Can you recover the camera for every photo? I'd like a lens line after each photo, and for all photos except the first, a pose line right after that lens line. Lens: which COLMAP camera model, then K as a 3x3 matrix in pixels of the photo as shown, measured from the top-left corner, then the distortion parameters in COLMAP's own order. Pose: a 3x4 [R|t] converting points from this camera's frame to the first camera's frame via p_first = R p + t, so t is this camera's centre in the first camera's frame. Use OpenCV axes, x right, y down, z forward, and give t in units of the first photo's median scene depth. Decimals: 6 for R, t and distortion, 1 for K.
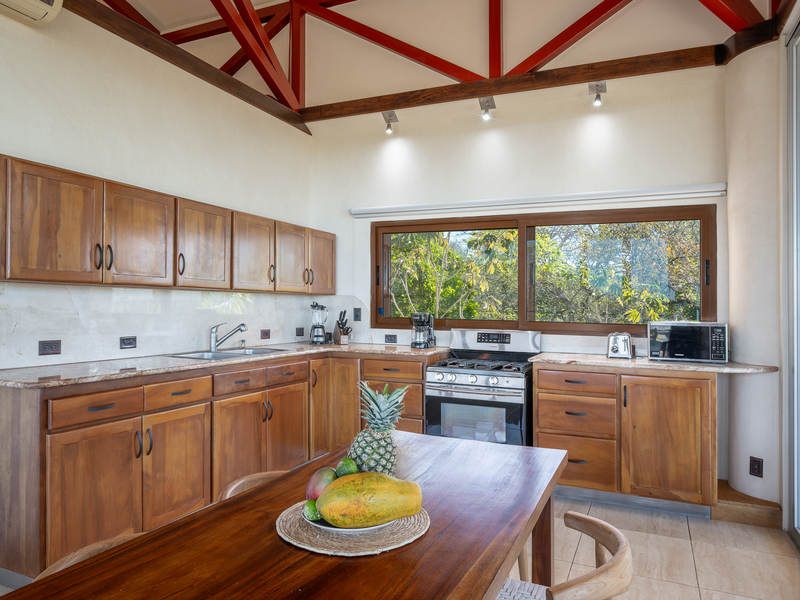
lens RADIAL K [[545.6, 0, 401.4], [0, 545.6, 313.7], [0, 0, 1]] dist [-0.002274, -0.003540]
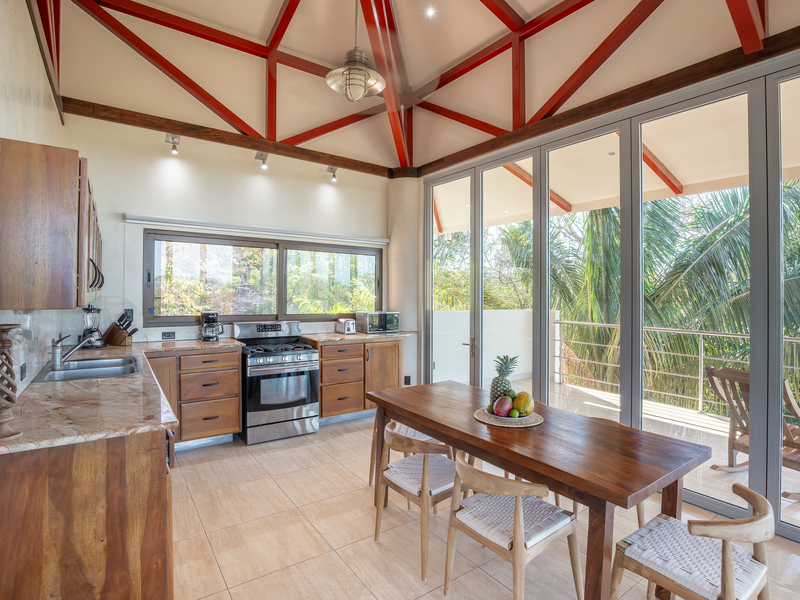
lens RADIAL K [[427.4, 0, 400.0], [0, 427.4, 300.0], [0, 0, 1]] dist [-0.039607, -0.000018]
pose [[0.494534, -0.023805, 0.868832, -0.633691], [0.008991, 0.999711, 0.022273, -0.049640], [-0.869112, -0.003203, 0.494605, 0.186890]]
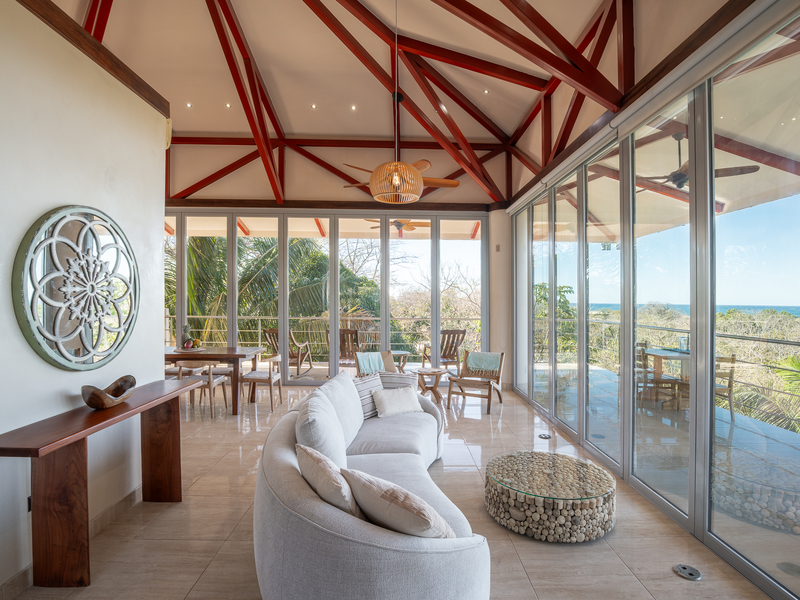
lens RADIAL K [[427.4, 0, 400.0], [0, 427.4, 300.0], [0, 0, 1]] dist [-0.039607, -0.000018]
pose [[-0.421662, -0.025277, 0.906401, -1.496277], [-0.013797, 0.999675, 0.021460, -0.072356], [-0.906648, -0.003456, -0.421873, 0.297170]]
